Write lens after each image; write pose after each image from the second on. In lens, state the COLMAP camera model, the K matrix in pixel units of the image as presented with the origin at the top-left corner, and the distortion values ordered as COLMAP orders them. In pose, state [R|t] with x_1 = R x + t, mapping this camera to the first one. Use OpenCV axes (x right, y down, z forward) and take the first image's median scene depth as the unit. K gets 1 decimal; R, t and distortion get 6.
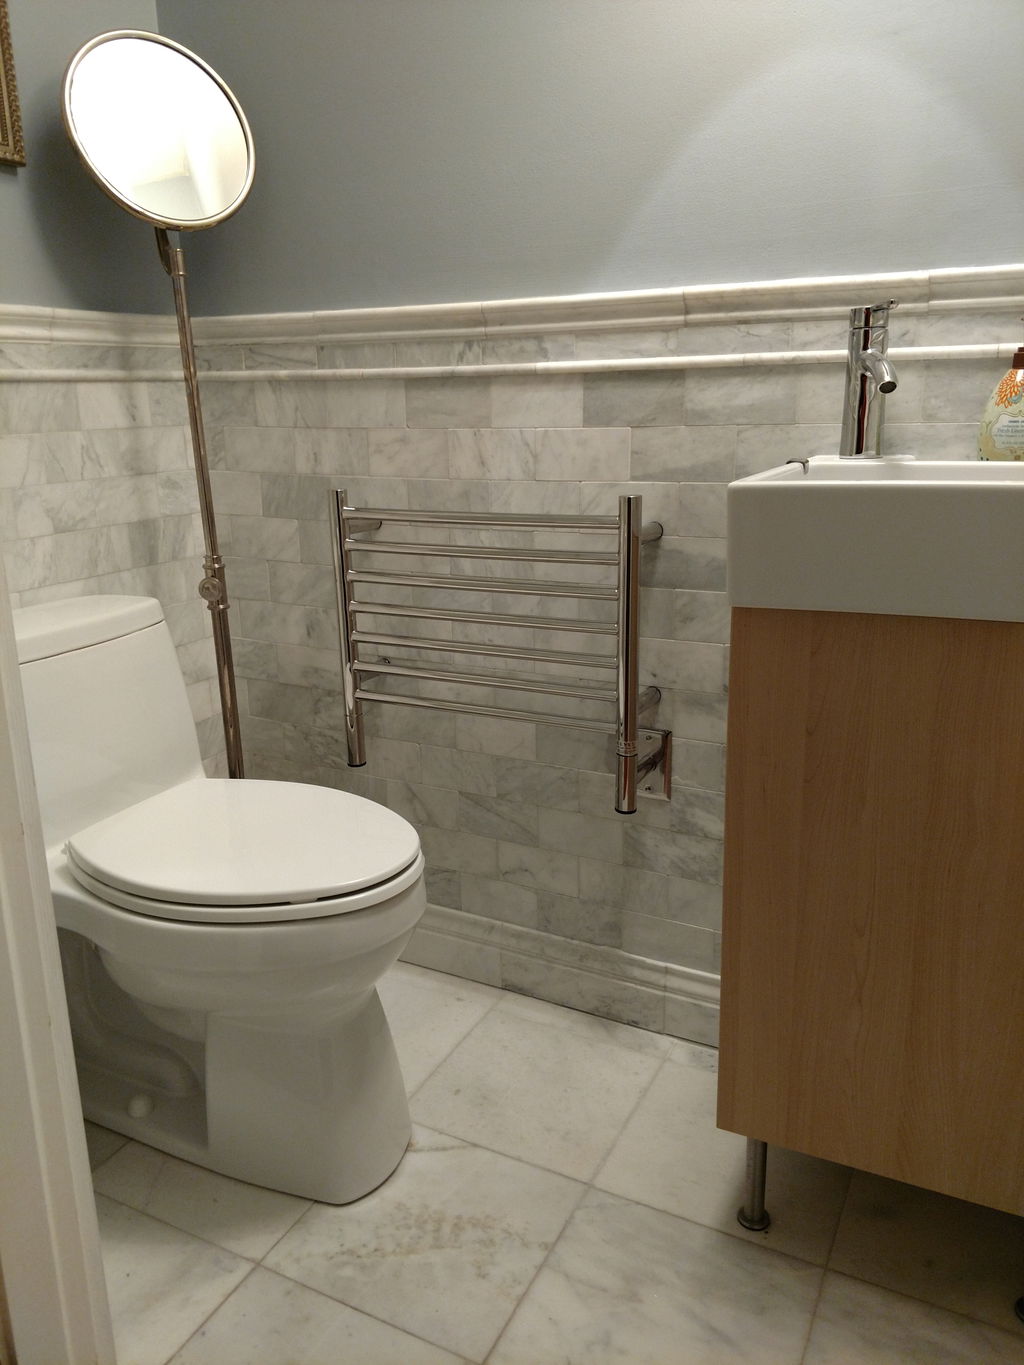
lens RADIAL K [[1069.7, 0, 512.0], [0, 1069.7, 682.5], [0, 0, 1]] dist [0.262347, -0.539450]
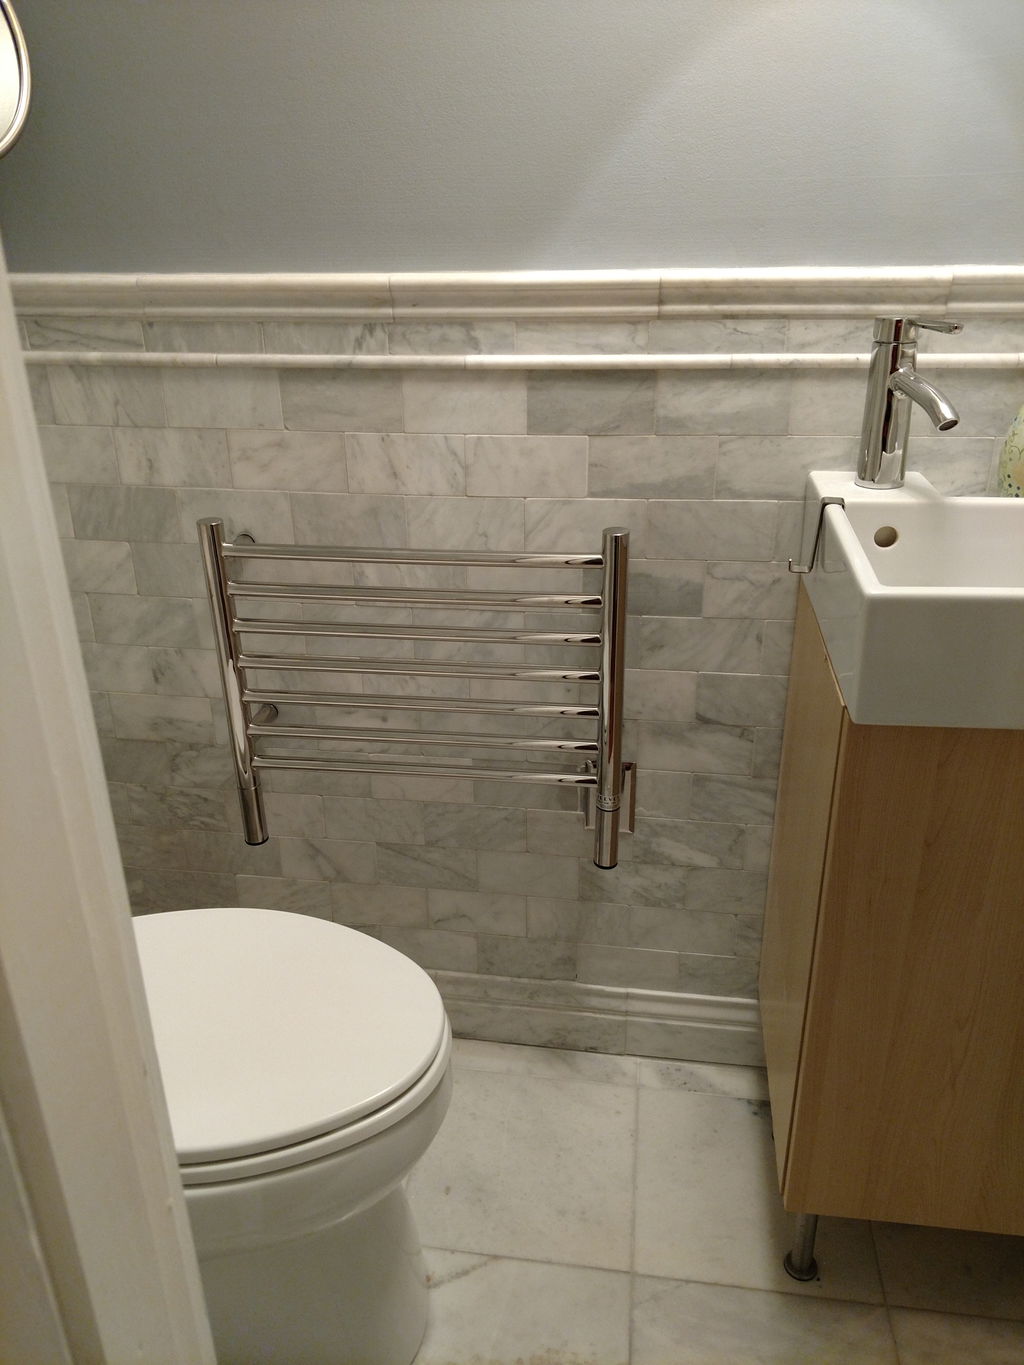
lens RADIAL K [[1069.7, 0, 512.0], [0, 1069.7, 682.5], [0, 0, 1]] dist [0.262347, -0.539450]
pose [[0.944946, -0.135143, 0.298017, -0.209328], [0.083249, 0.980053, 0.180462, -0.191735], [-0.316461, -0.145717, 0.937347, 0.191513]]
